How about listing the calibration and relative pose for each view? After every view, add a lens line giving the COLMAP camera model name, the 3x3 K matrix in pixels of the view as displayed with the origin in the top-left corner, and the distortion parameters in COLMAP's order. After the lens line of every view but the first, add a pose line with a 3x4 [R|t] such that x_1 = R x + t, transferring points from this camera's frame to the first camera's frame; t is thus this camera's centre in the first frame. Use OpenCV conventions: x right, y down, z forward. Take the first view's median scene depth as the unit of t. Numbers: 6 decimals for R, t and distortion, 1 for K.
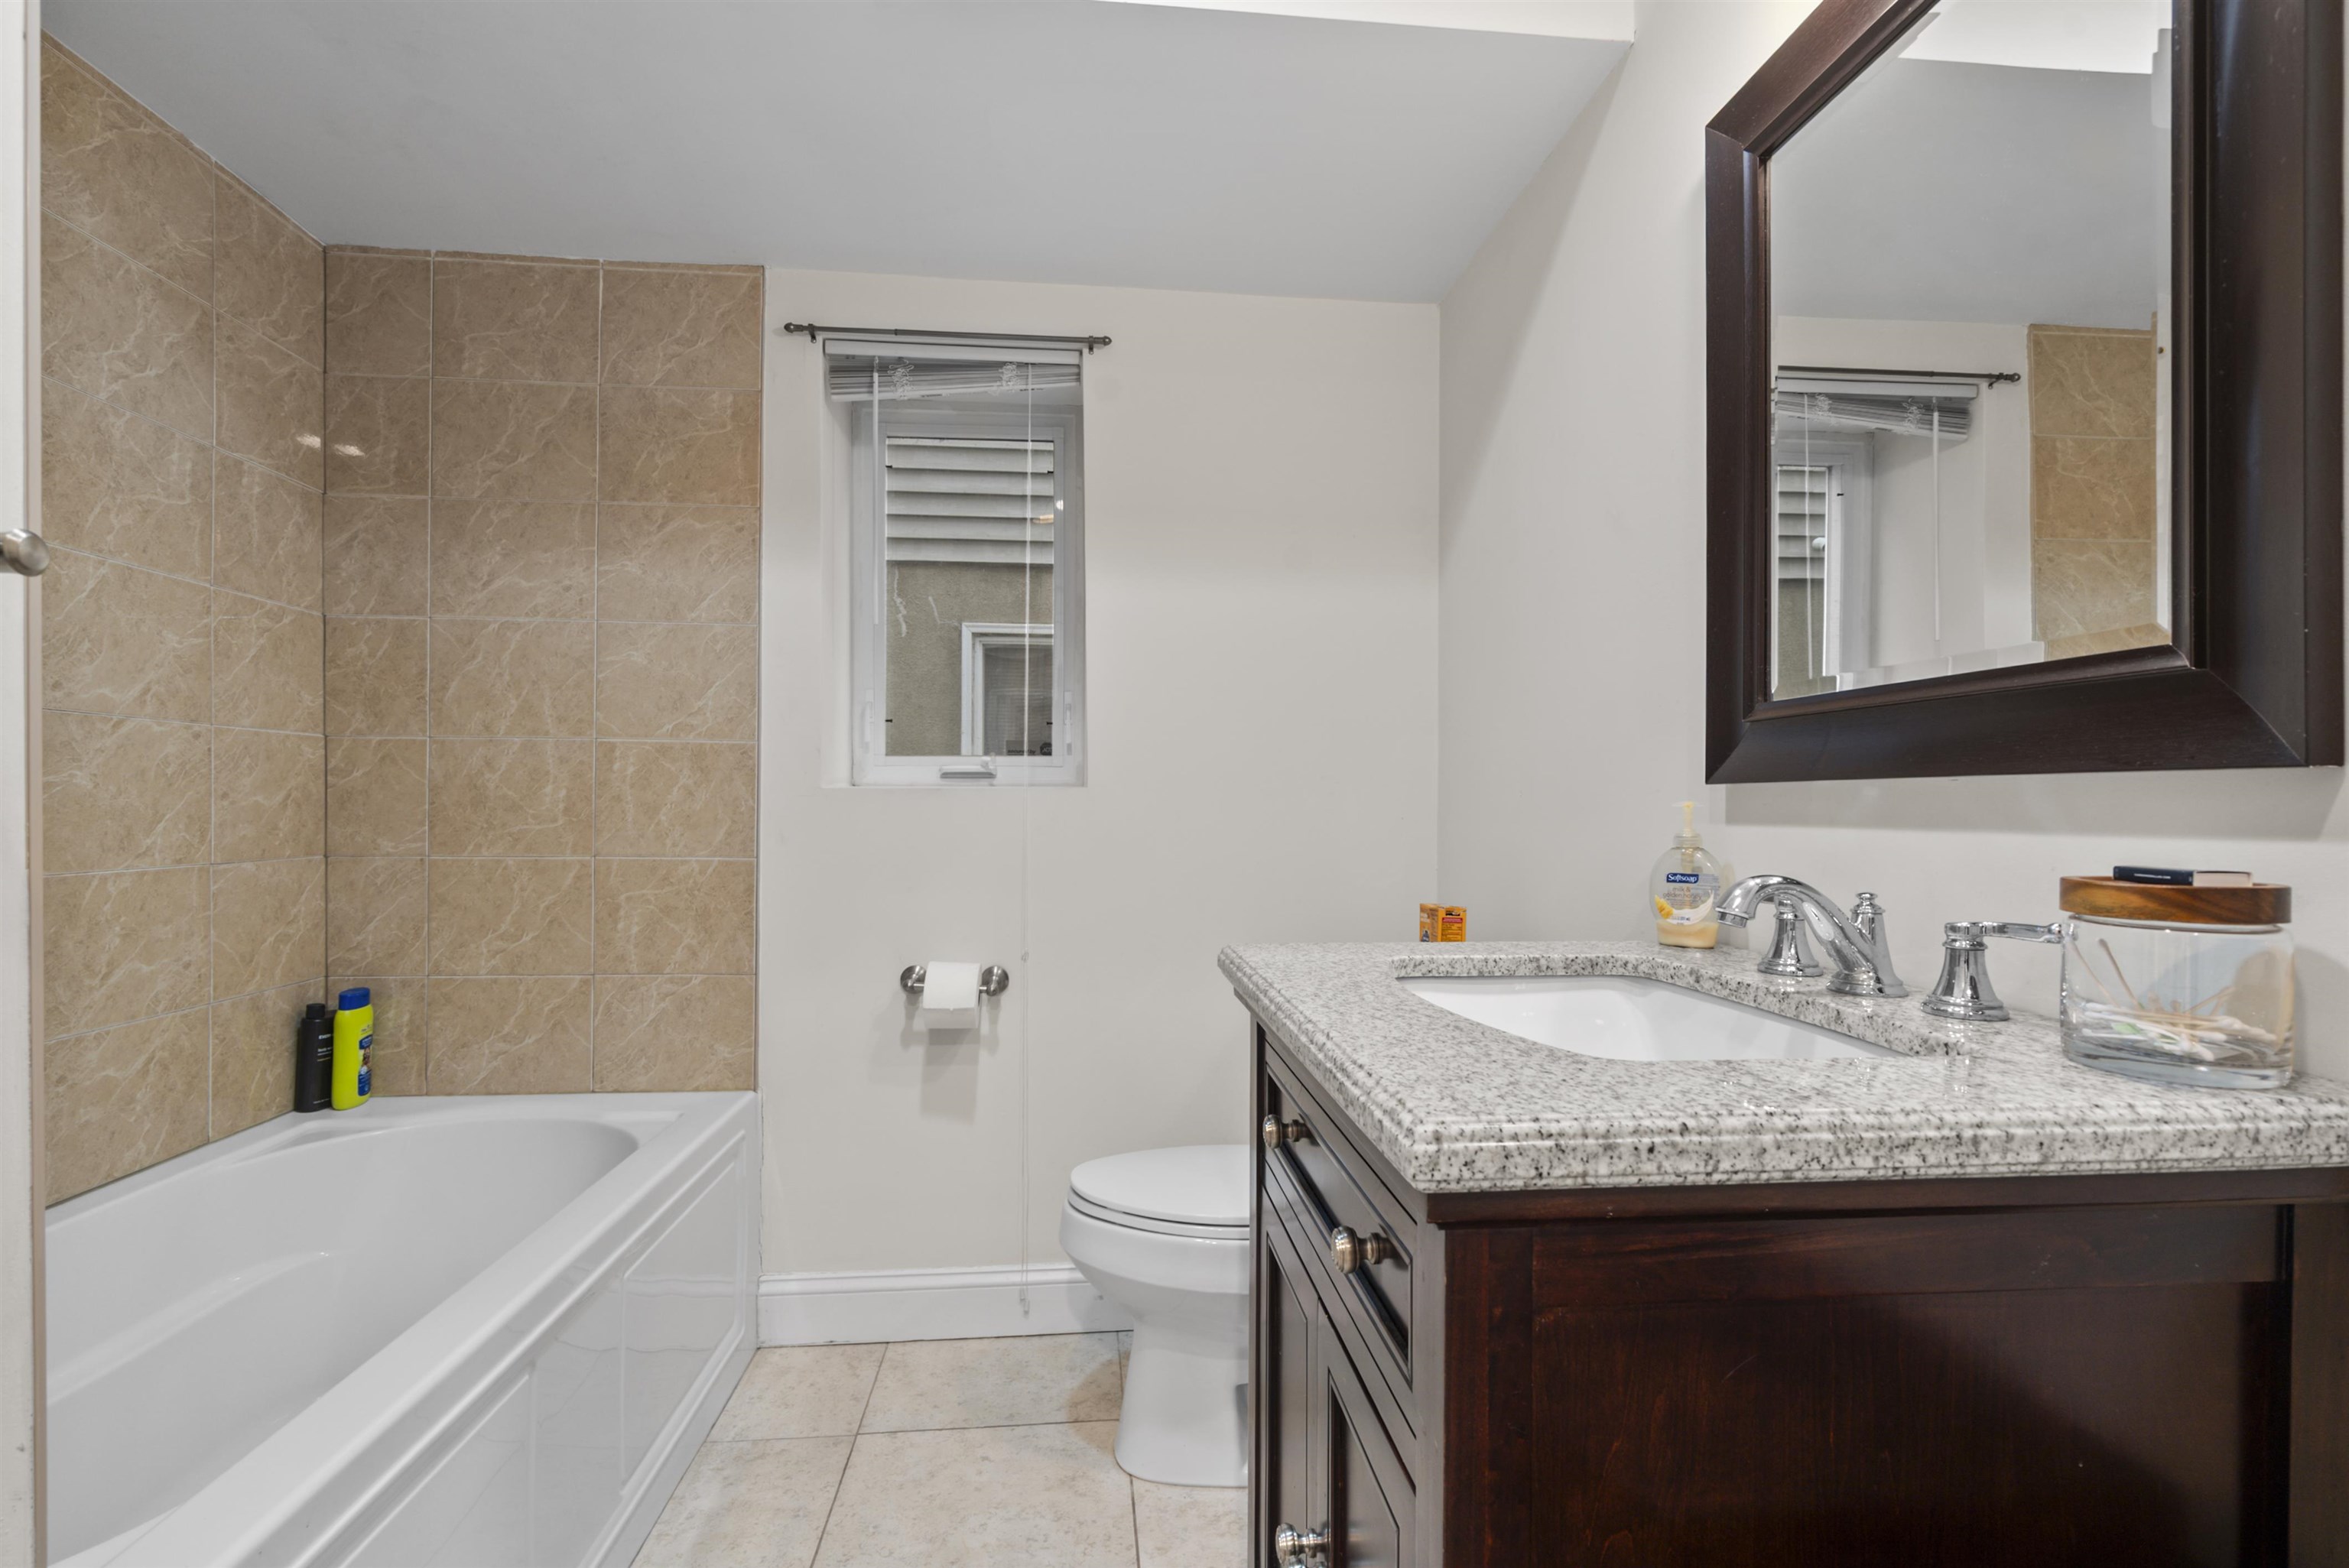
lens RADIAL K [[1075.1, 0, 1167.8], [0, 1075.1, 794.1], [0, 0, 1]] dist [-0.006324, 0.003962]
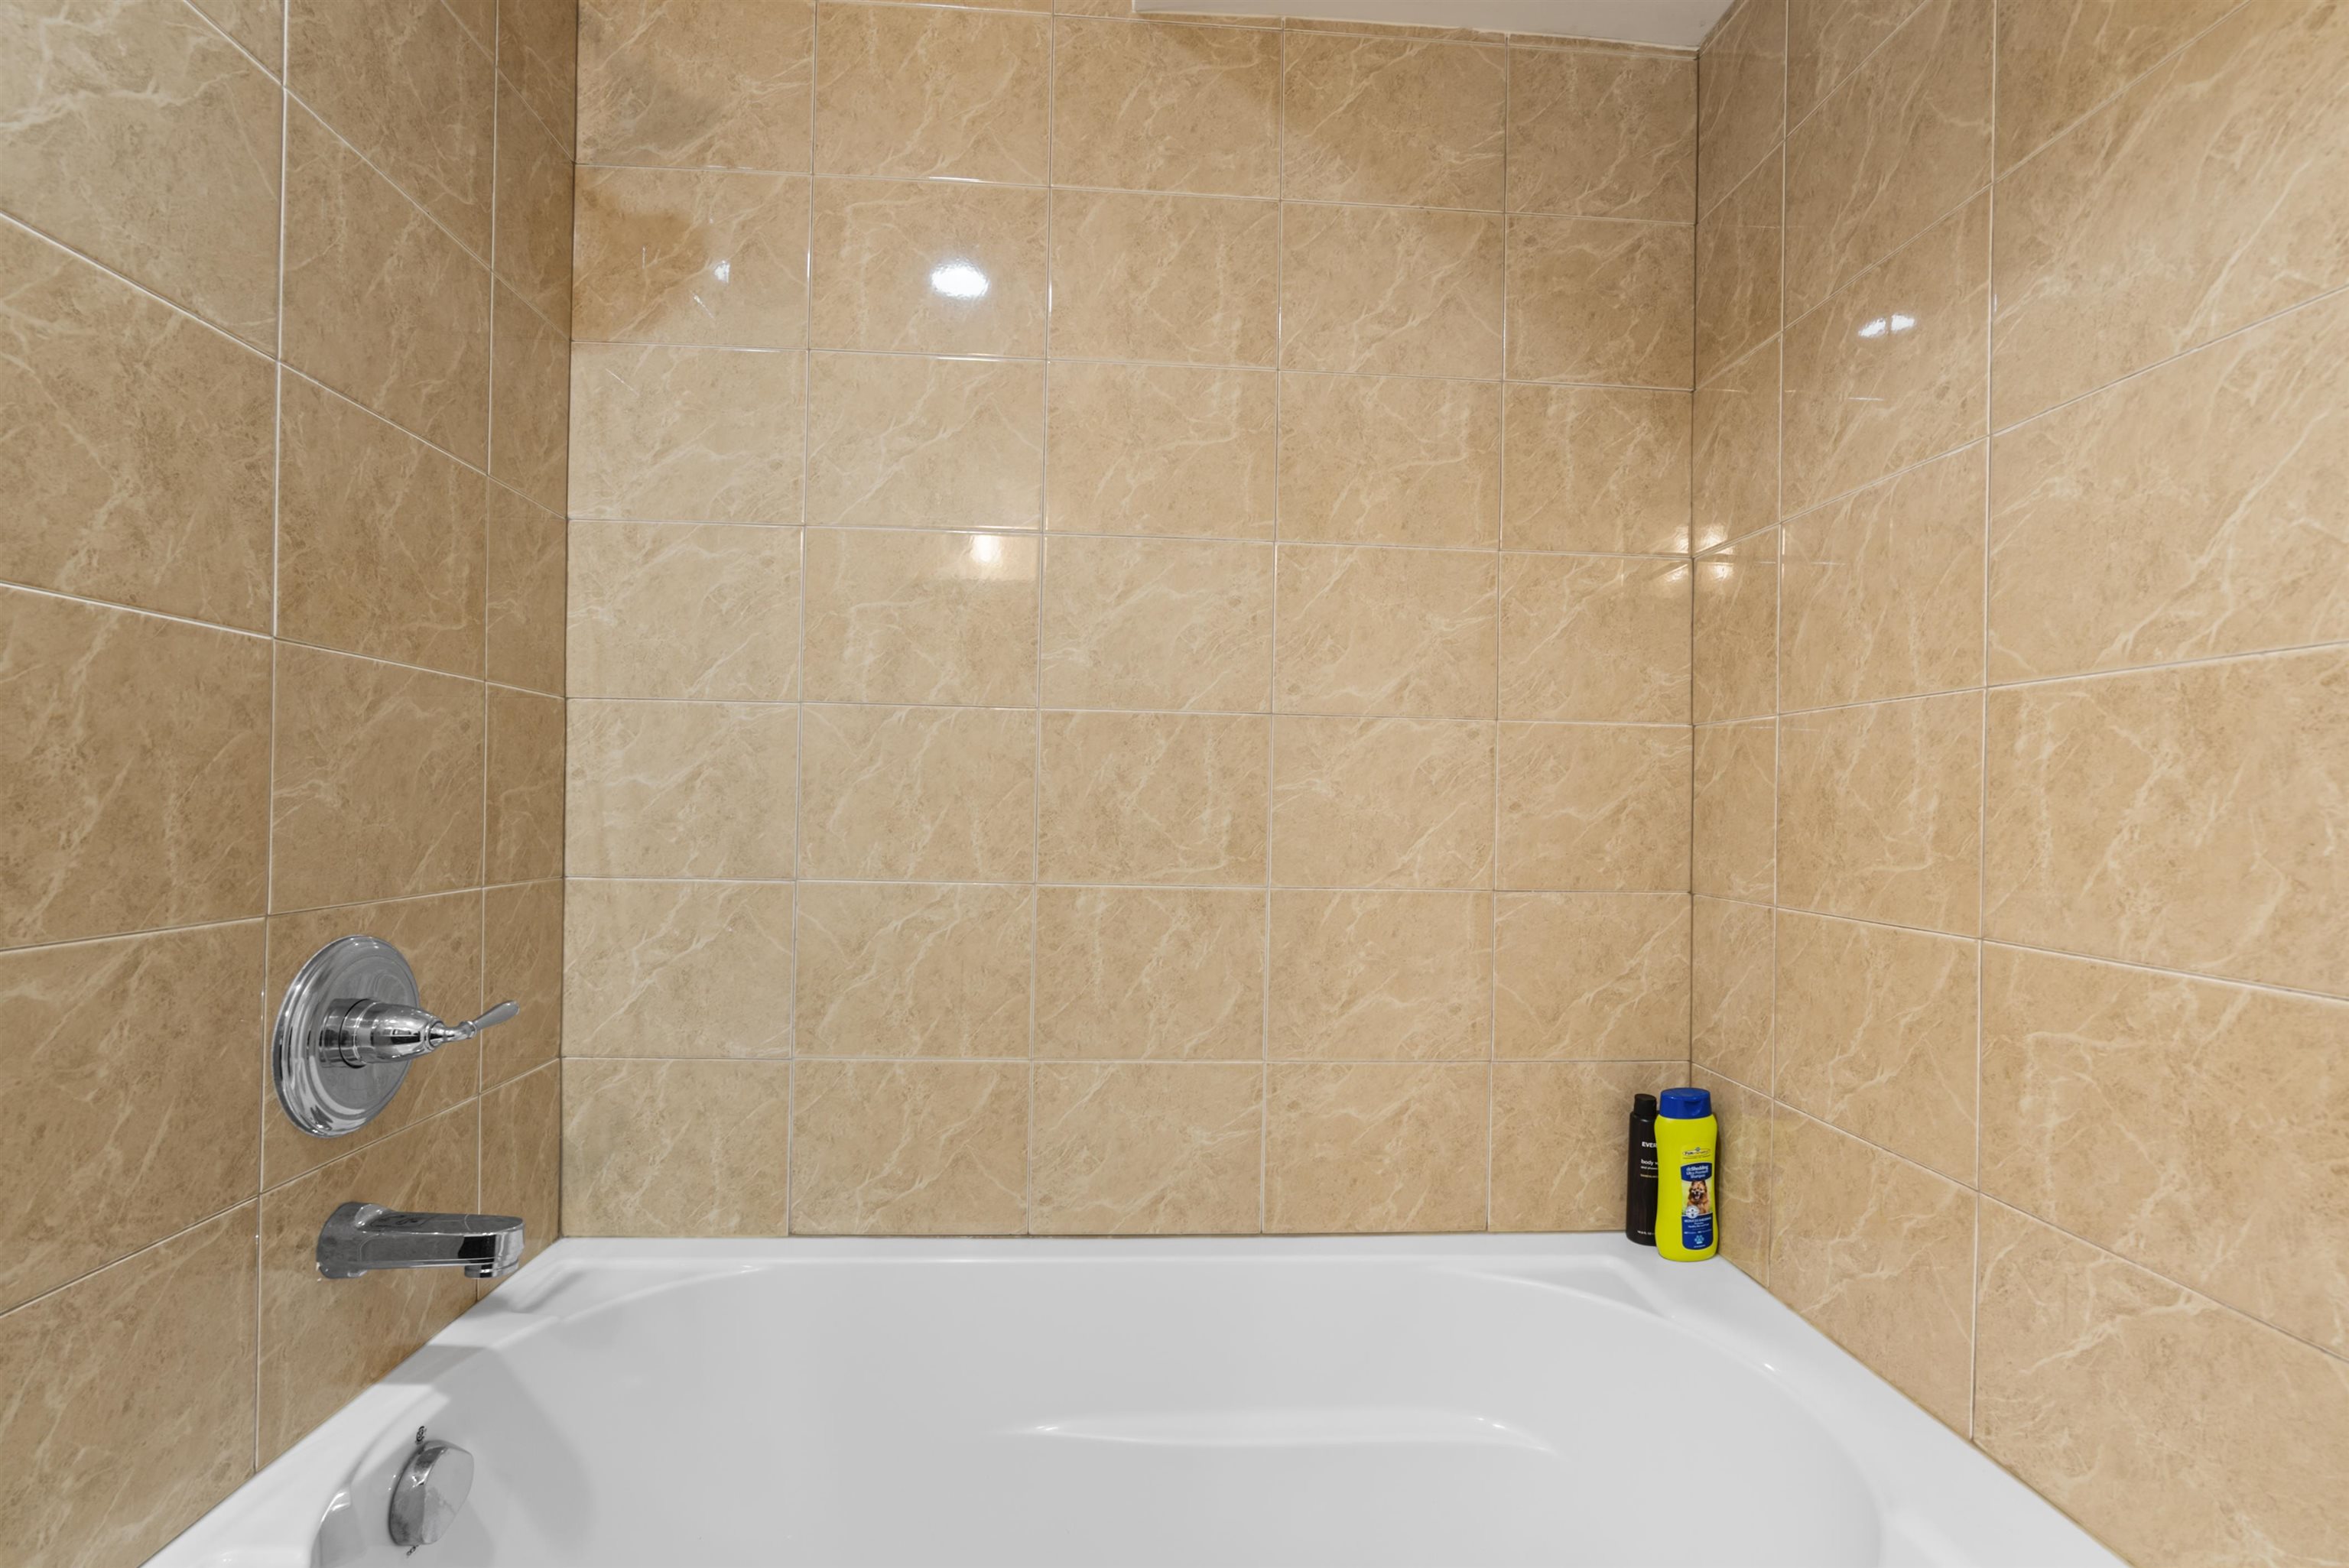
lens RADIAL K [[1075.1, 0, 1171.5], [0, 1075.1, 798.4], [0, 0, 1]] dist [-0.006324, 0.003962]
pose [[-0.024655, -0.009895, -0.999647, -0.059330], [-0.008131, 0.999920, -0.009697, 0.004446], [0.999663, 0.007889, -0.024734, 0.684452]]
